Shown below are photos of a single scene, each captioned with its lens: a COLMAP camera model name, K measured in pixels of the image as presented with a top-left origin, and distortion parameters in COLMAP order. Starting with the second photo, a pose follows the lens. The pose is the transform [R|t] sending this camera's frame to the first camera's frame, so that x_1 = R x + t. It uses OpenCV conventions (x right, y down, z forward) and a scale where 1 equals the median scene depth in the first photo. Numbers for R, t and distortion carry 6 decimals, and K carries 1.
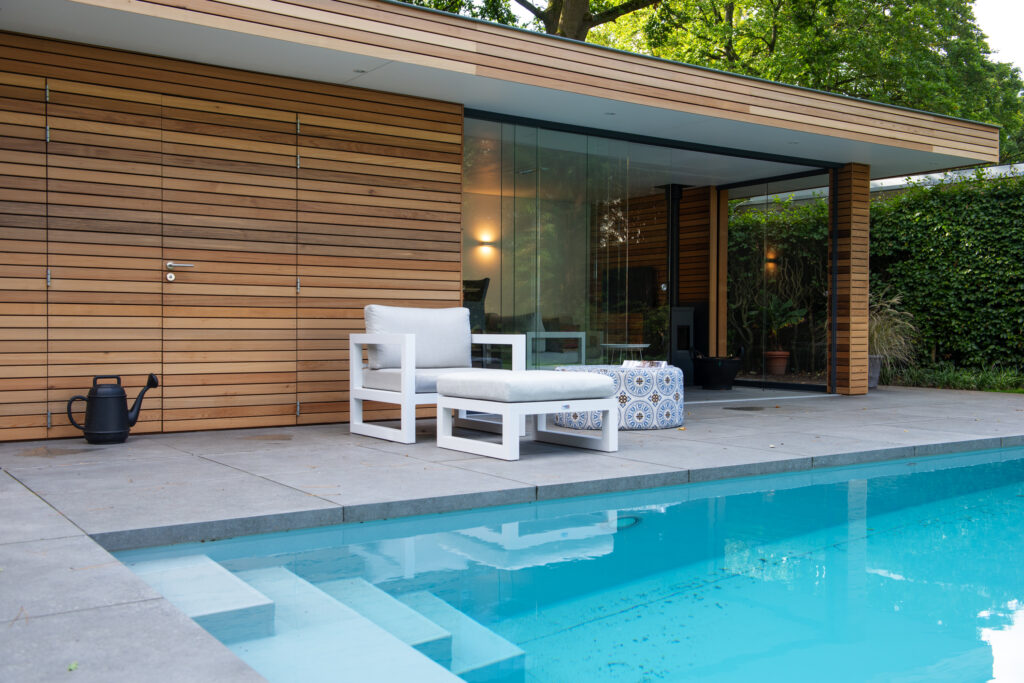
lens RADIAL K [[997.6, 0, 512.0], [0, 997.6, 341.5], [0, 0, 1]] dist [0.040608, -0.009829]
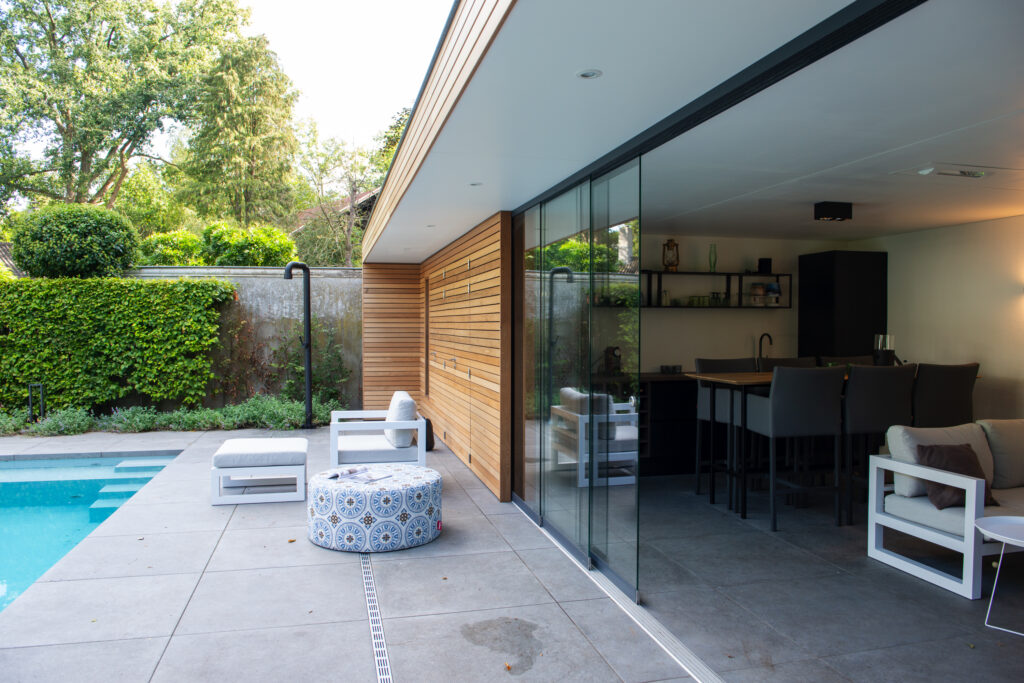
lens RADIAL K [[730.7, 0, 511.9], [0, 730.7, 345.1], [0, 0, 1]] dist [-0.034903, -0.005959]
pose [[-0.345886, 0.021208, -0.938037, 0.753785], [-0.017284, 0.999431, 0.028969, -0.129149], [0.938117, 0.026233, -0.345322, 1.419697]]
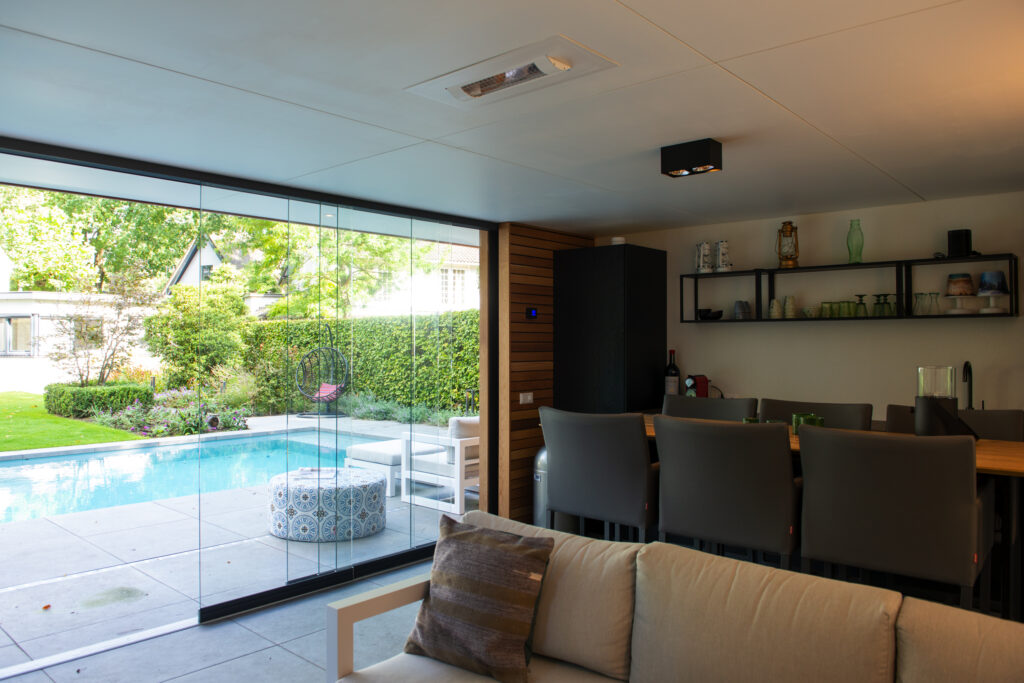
lens RADIAL K [[733.3, 0, 486.4], [0, 733.3, 336.3], [0, 0, 1]] dist [-0.050688, -0.002042]
pose [[-0.975076, -0.006419, -0.221780, 0.119856], [-0.007963, 0.999950, 0.006071, -0.144458], [0.221730, 0.007685, -0.975078, 1.911283]]
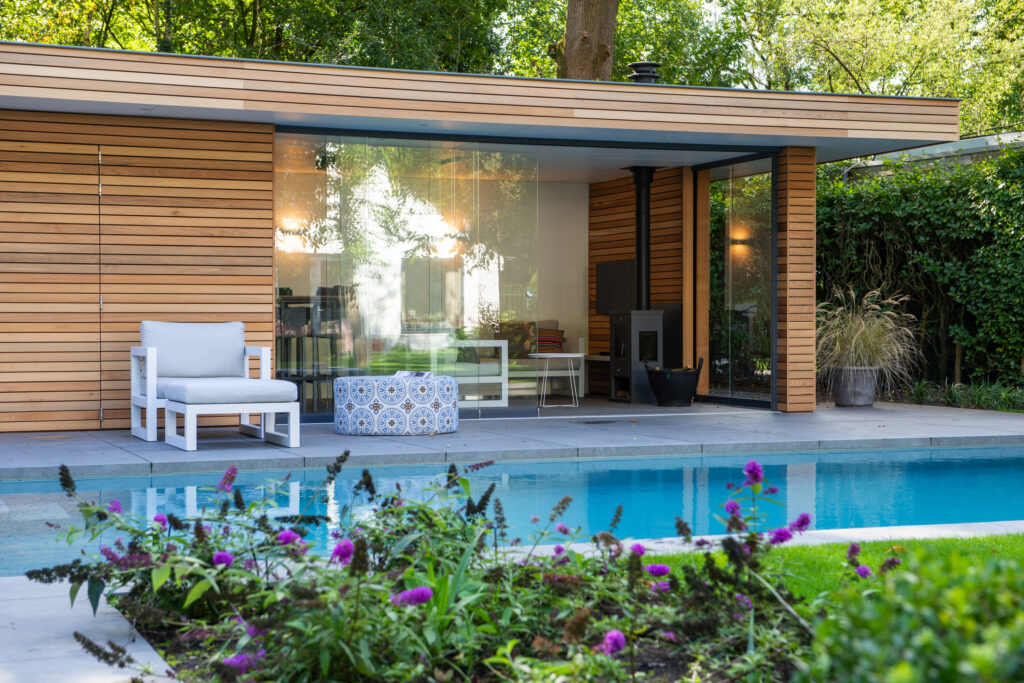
lens RADIAL K [[1641.5, 0, 512.0], [0, 1641.5, 341.5], [0, 0, 1]] dist [0.145405, 0.013301]
pose [[0.975919, -0.002124, -0.218121, 0.622123], [0.001776, 0.999997, -0.001793, -0.008787], [0.218124, 0.001362, 0.975920, -0.675640]]
